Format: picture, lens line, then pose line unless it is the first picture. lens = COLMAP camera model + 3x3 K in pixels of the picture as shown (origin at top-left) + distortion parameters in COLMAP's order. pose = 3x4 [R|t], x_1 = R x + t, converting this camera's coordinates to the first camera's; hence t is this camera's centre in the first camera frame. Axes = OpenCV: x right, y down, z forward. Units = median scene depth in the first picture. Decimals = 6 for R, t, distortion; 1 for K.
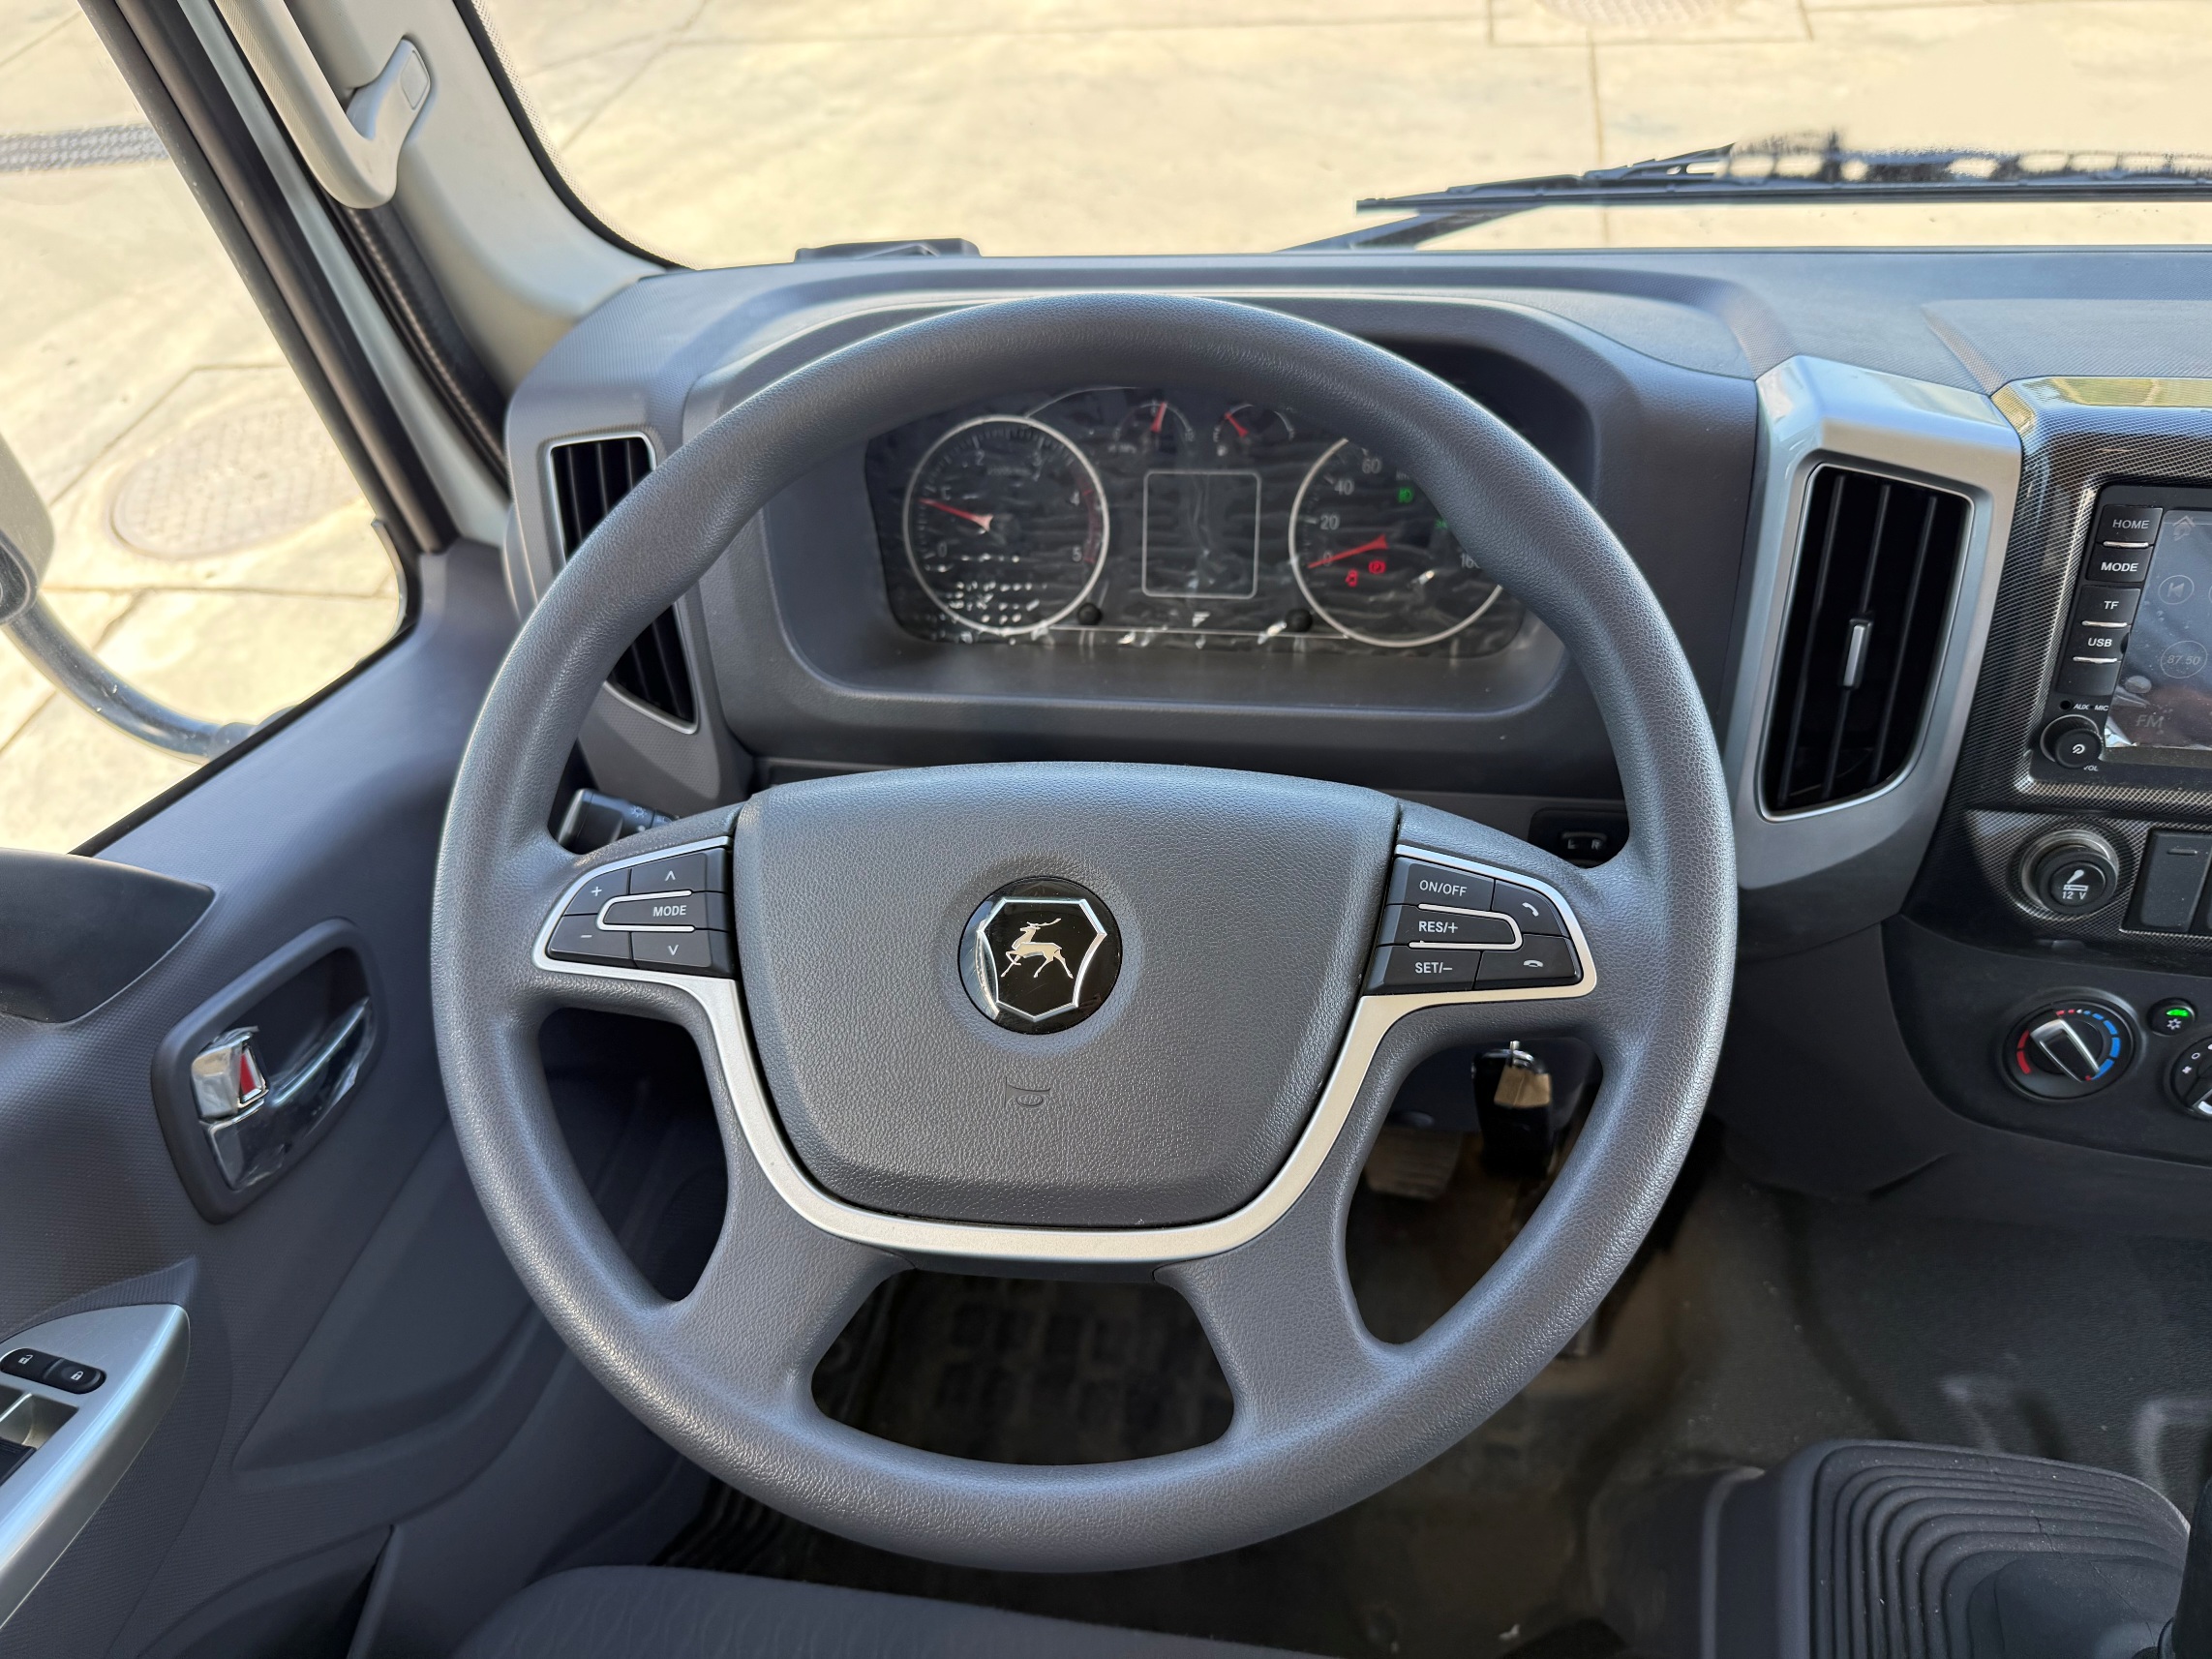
lens RADIAL K [[1635.9, 0, 1116.2], [0, 1635.9, 920.0], [0, 0, 1]] dist [0.003247, -0.000885]
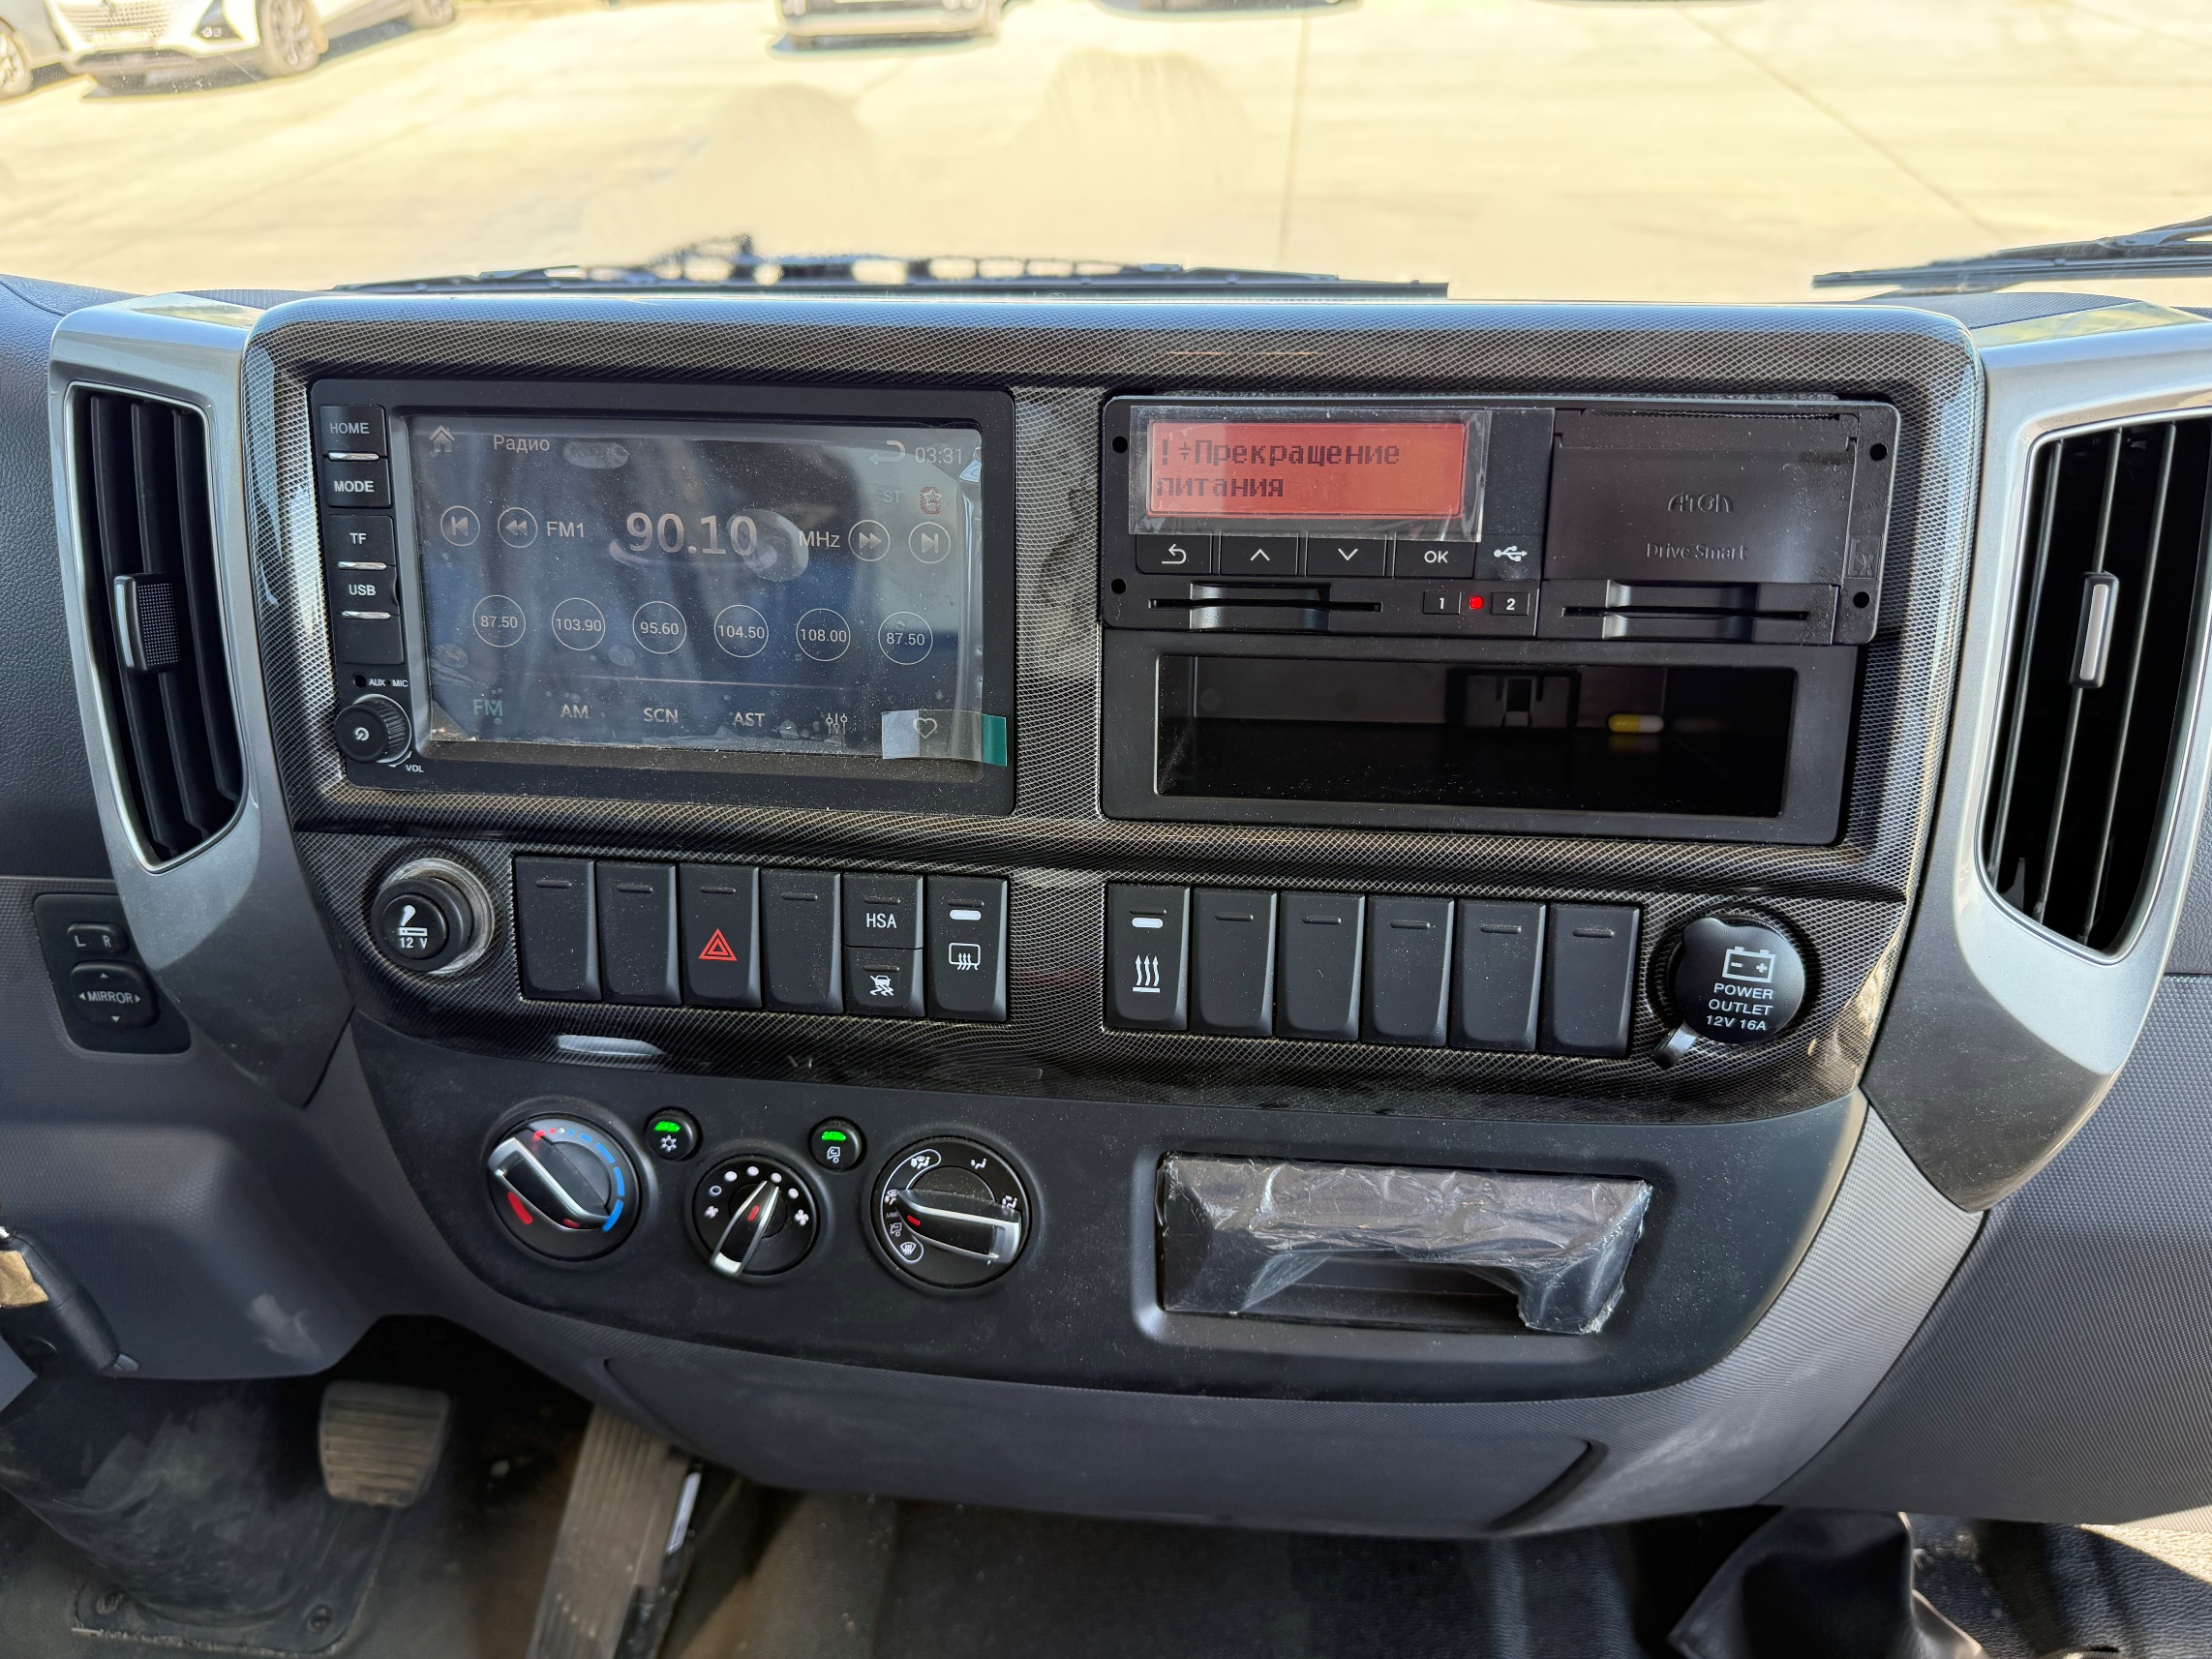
lens RADIAL K [[1689.9, 0, 1107.1], [0, 1689.9, 903.0], [0, 0, 1]] dist [0.004192, 0.002062]
pose [[0.996489, 0.016581, 0.082065, 0.848333], [0.002996, 0.972502, -0.232877, 0.148335], [-0.083670, 0.232305, 0.969038, 0.237239]]
